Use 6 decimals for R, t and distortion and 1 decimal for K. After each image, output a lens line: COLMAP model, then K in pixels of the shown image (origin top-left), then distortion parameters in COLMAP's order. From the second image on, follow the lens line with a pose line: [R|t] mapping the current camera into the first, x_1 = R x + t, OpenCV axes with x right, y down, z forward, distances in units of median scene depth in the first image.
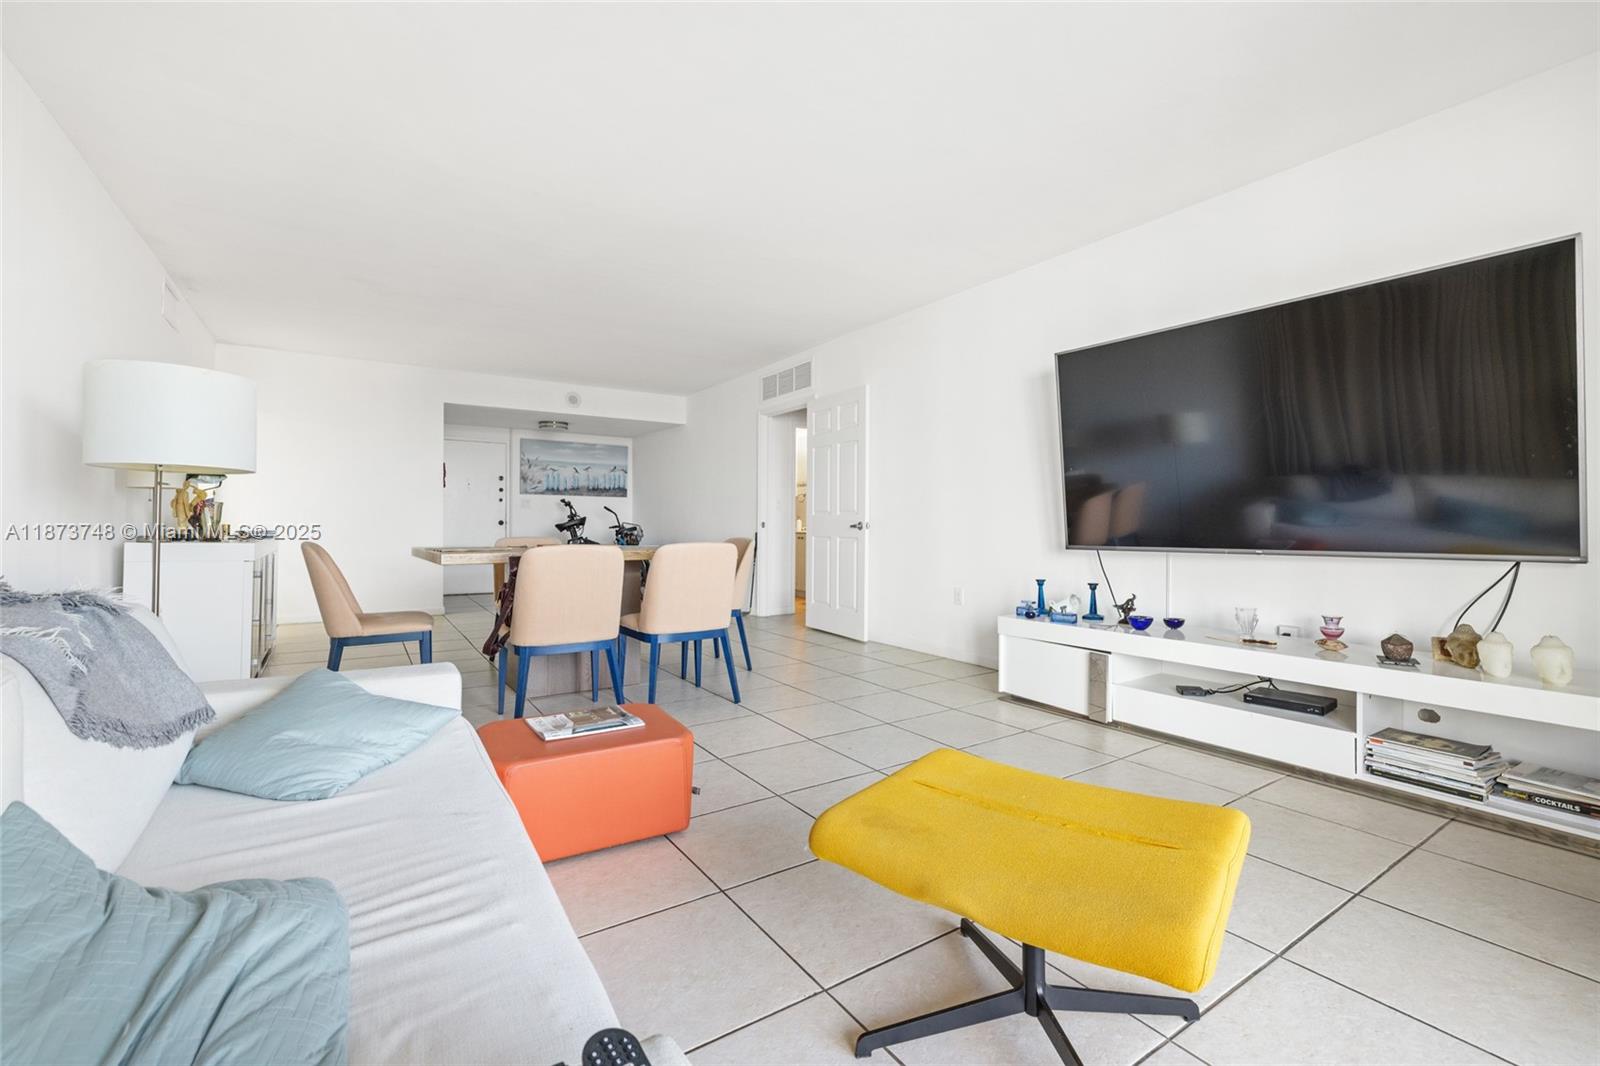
lens RADIAL K [[685.6, 0, 779.0], [0, 685.6, 531.1], [0, 0, 1]] dist [-0.001286, -0.000248]
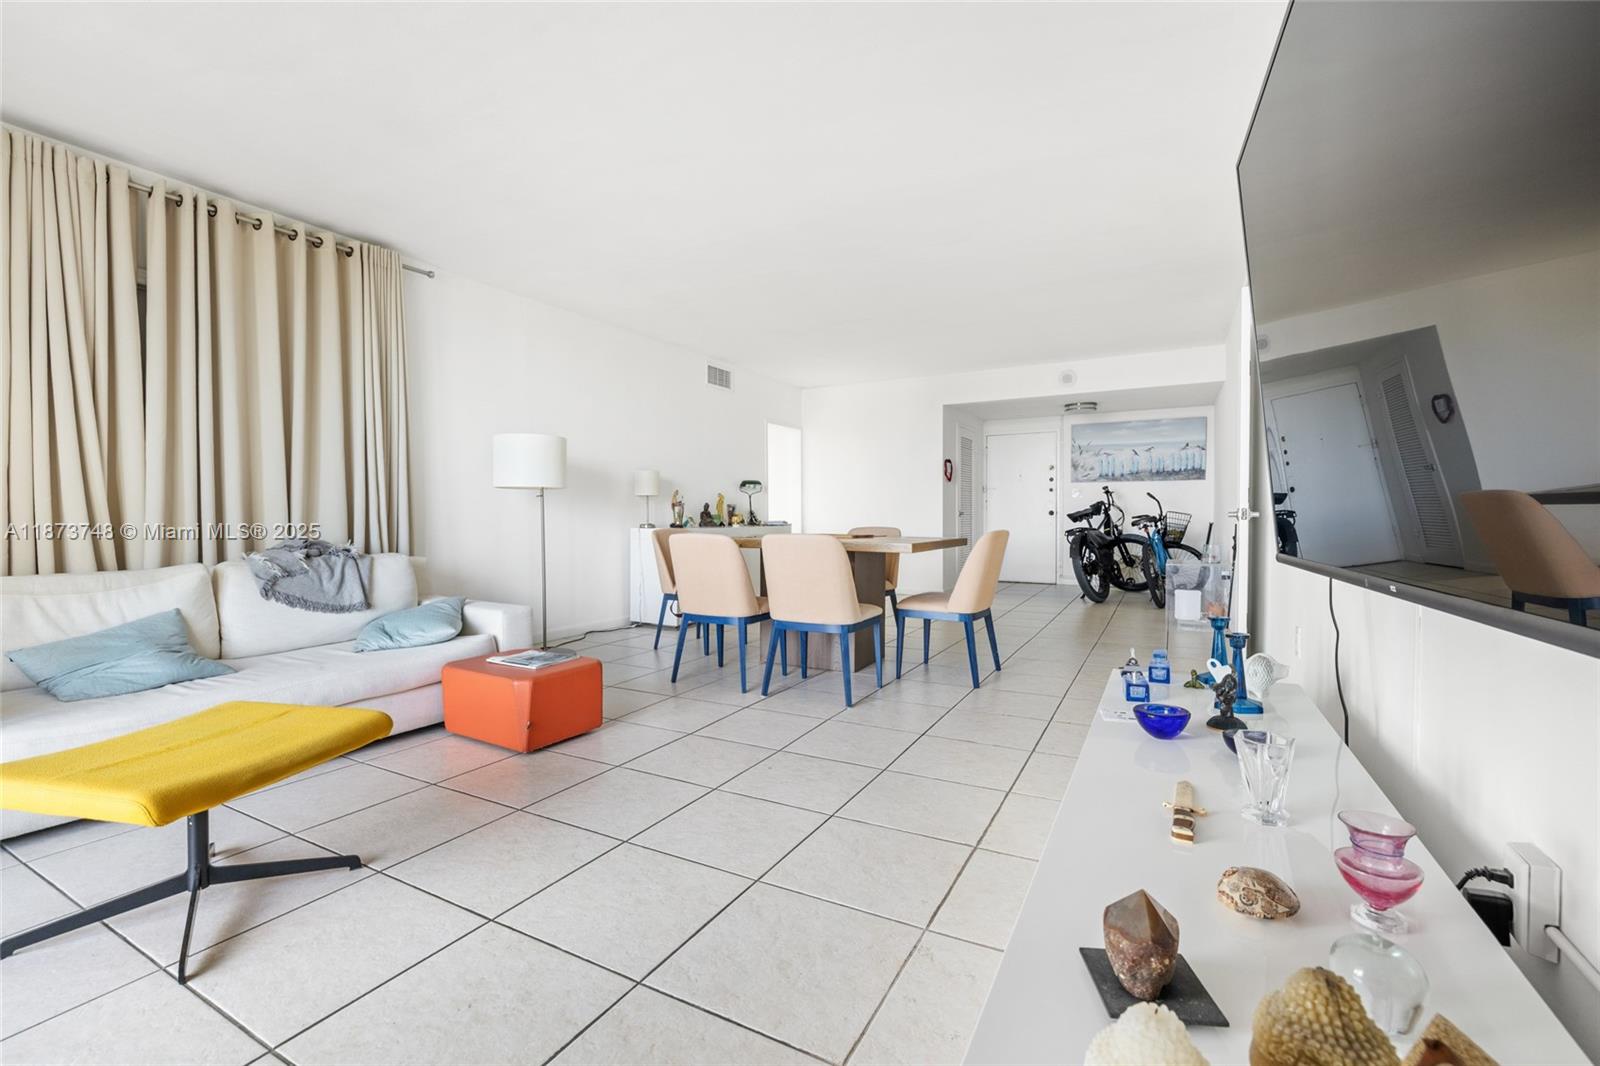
lens RADIAL K [[685.6, 0, 779.0], [0, 685.6, 531.1], [0, 0, 1]] dist [-0.001286, -0.000248]
pose [[0.464426, 0.013946, -0.885502, 0.285438], [-0.000777, 0.999882, 0.015340, -0.000665], [0.885612, -0.006436, 0.464382, 0.193219]]
